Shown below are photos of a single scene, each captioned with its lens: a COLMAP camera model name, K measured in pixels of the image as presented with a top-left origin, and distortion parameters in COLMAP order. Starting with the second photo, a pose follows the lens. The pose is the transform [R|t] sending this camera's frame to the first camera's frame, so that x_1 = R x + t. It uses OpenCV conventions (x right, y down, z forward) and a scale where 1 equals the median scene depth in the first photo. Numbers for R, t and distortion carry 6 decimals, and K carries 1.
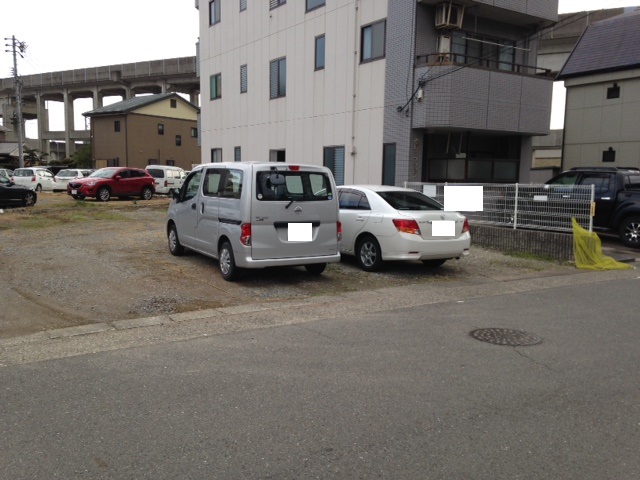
lens RADIAL K [[570.9, 0, 320.0], [0, 570.9, 240.0], [0, 0, 1]] dist [0.174296, -0.272890]
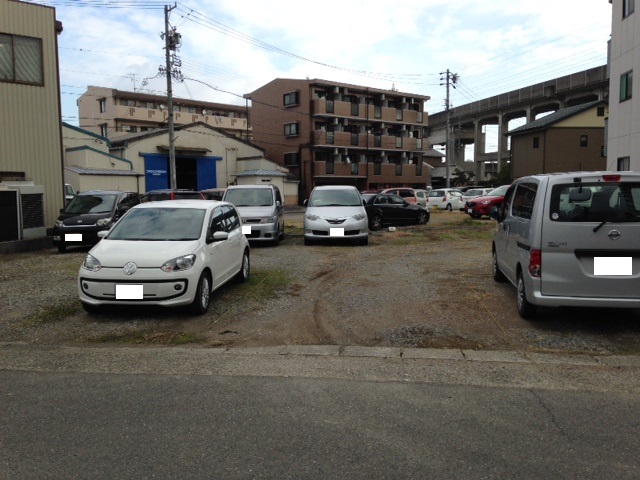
lens RADIAL K [[570.9, 0, 320.0], [0, 570.9, 240.0], [0, 0, 1]] dist [0.174296, -0.272890]
pose [[0.749686, 0.028612, -0.661175, 0.136182], [-0.048058, 0.998781, -0.011271, -0.013729], [0.660046, 0.040224, 0.750147, 0.135624]]
